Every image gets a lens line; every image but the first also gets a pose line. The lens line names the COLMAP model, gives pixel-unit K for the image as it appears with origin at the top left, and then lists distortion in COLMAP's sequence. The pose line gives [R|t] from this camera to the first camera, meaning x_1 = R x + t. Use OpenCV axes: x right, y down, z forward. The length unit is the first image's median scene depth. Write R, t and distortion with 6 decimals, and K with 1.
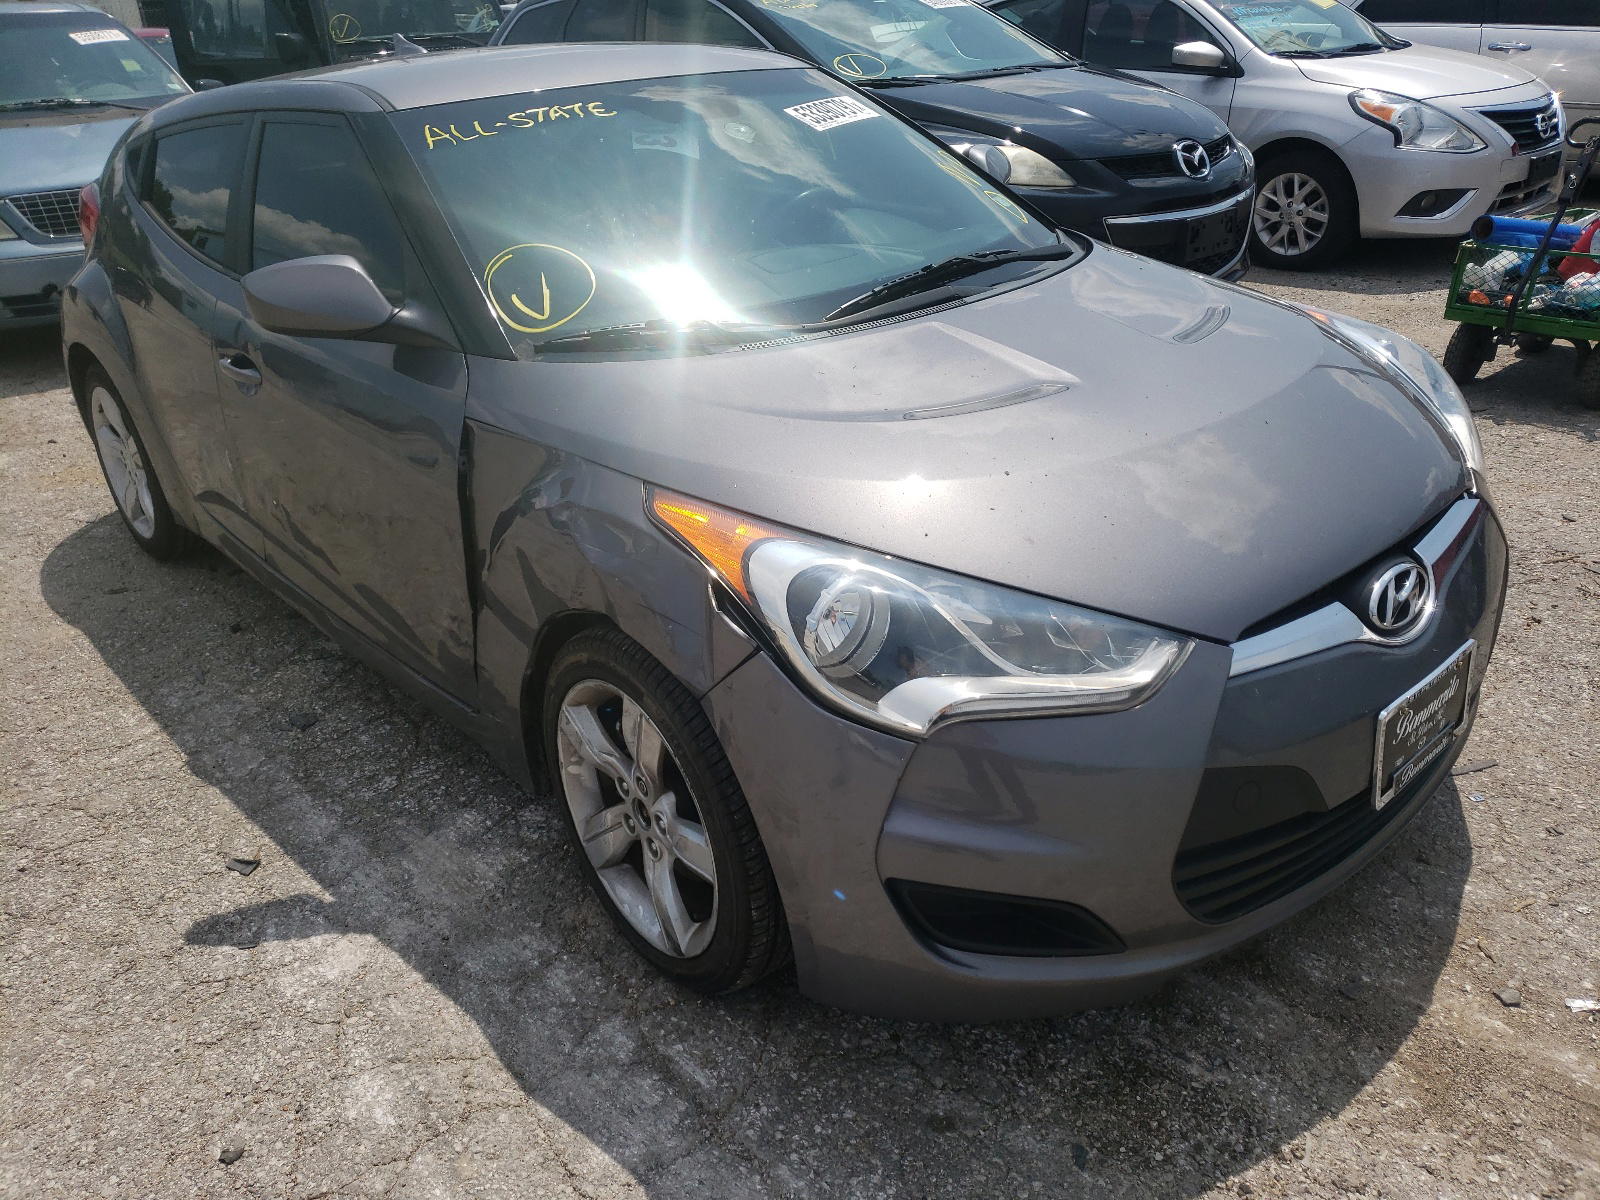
lens RADIAL K [[1191.9, 0, 796.4], [0, 1191.9, 610.9], [0, 0, 1]] dist [0.013904, 0.007505]
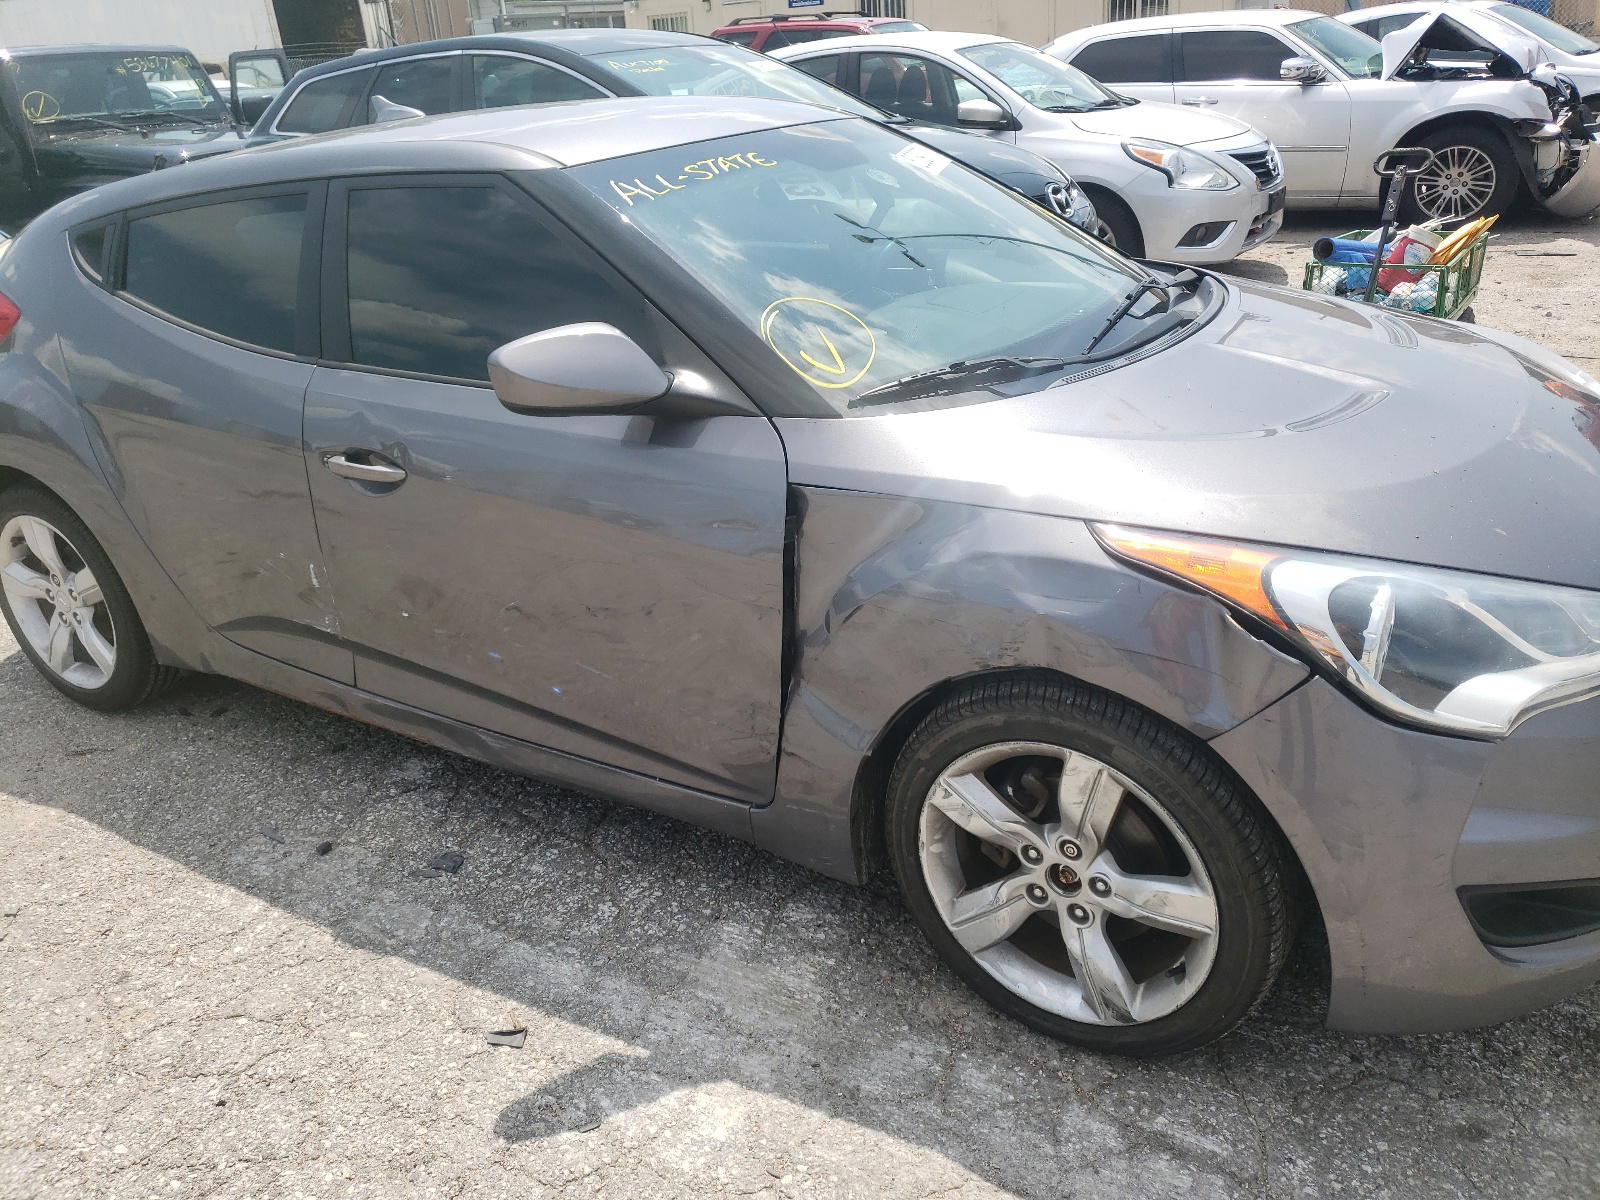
lens RADIAL K [[1191.9, 0, 800.9], [0, 1191.9, 593.2], [0, 0, 1]] dist [0.013904, 0.007505]
pose [[0.959250, -0.125264, 0.253275, -0.475816], [0.140822, 0.989048, -0.044188, -0.034962], [-0.244966, 0.078054, 0.966385, 0.113470]]
